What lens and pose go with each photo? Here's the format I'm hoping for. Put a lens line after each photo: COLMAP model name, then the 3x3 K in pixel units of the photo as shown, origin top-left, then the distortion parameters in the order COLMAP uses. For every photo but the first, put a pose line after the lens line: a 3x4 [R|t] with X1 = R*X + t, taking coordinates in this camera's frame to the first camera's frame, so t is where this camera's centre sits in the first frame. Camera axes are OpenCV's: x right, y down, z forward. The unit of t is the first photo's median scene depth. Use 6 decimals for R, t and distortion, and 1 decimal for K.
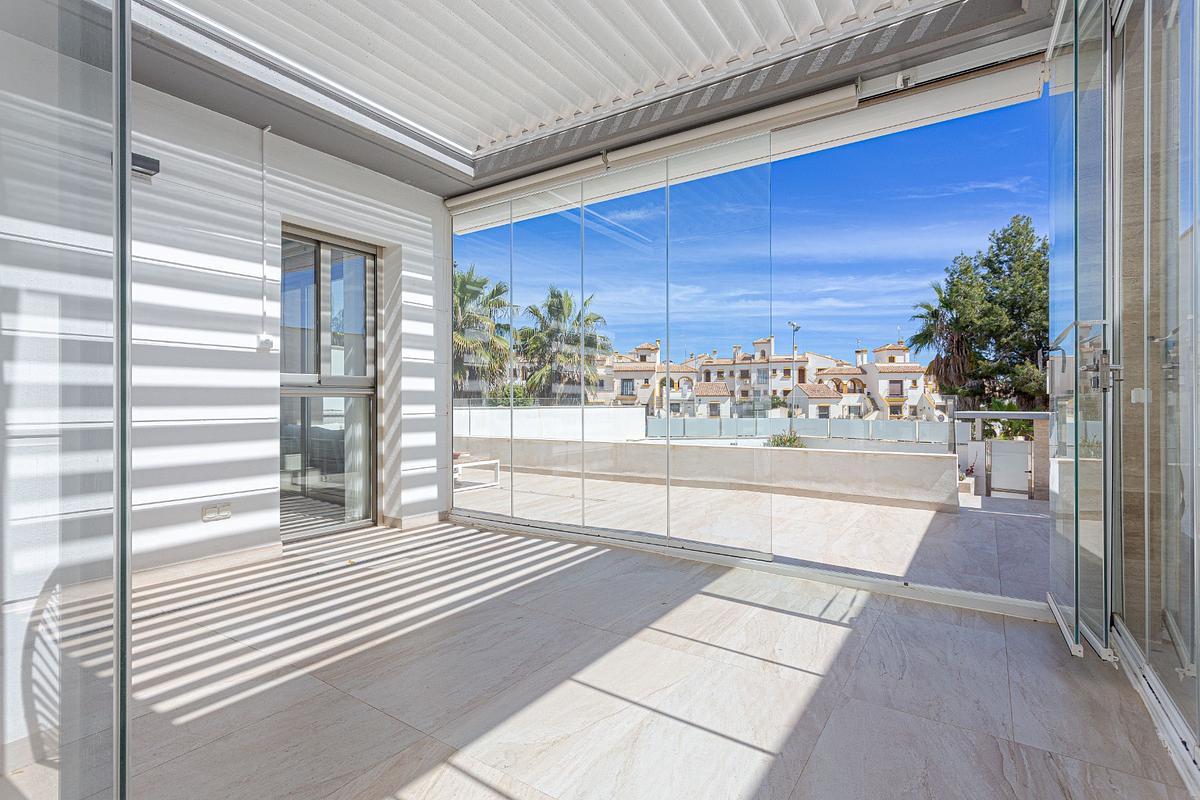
lens RADIAL K [[578.6, 0, 600.0], [0, 578.6, 400.0], [0, 0, 1]] dist [0.045329, -0.000230]
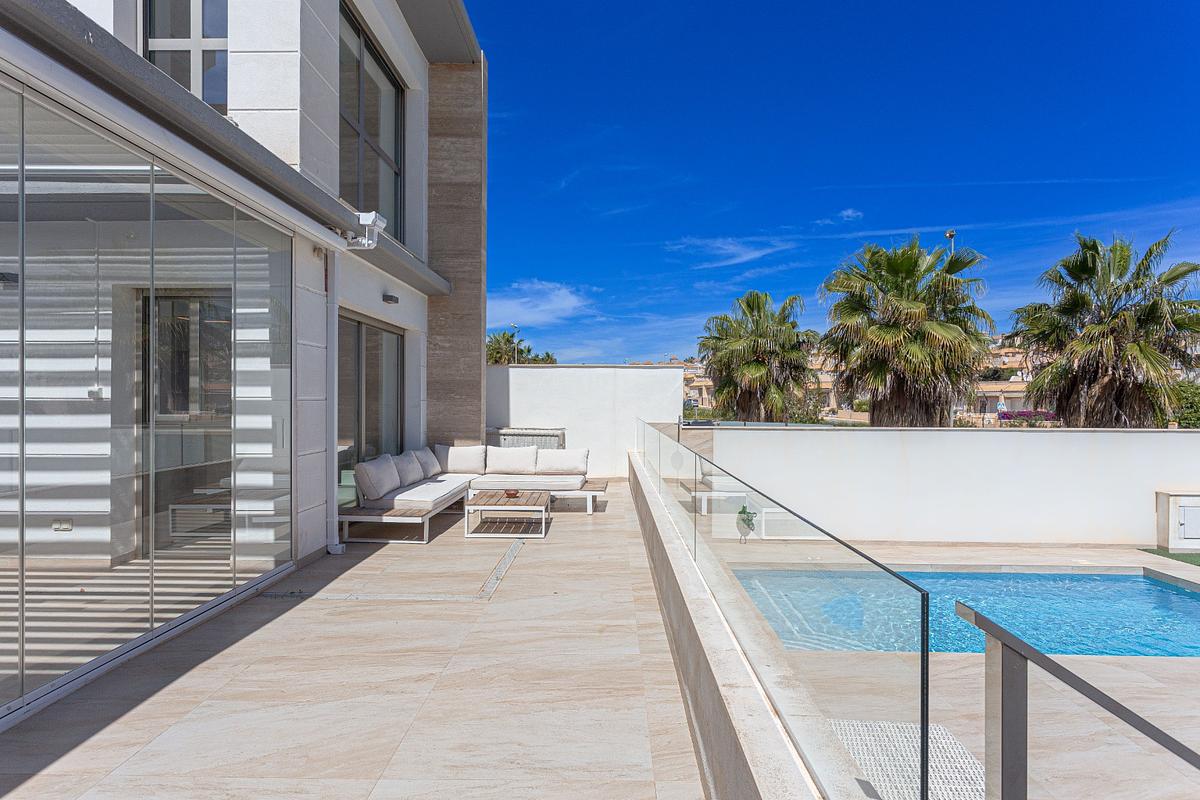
lens RADIAL K [[578.6, 0, 600.0], [0, 578.6, 400.0], [0, 0, 1]] dist [0.045329, -0.000230]
pose [[0.520860, 0.002834, -0.853637, 1.039861], [-0.000819, 0.999996, 0.002820, -0.084360], [0.853642, -0.000770, 0.520860, 1.231474]]
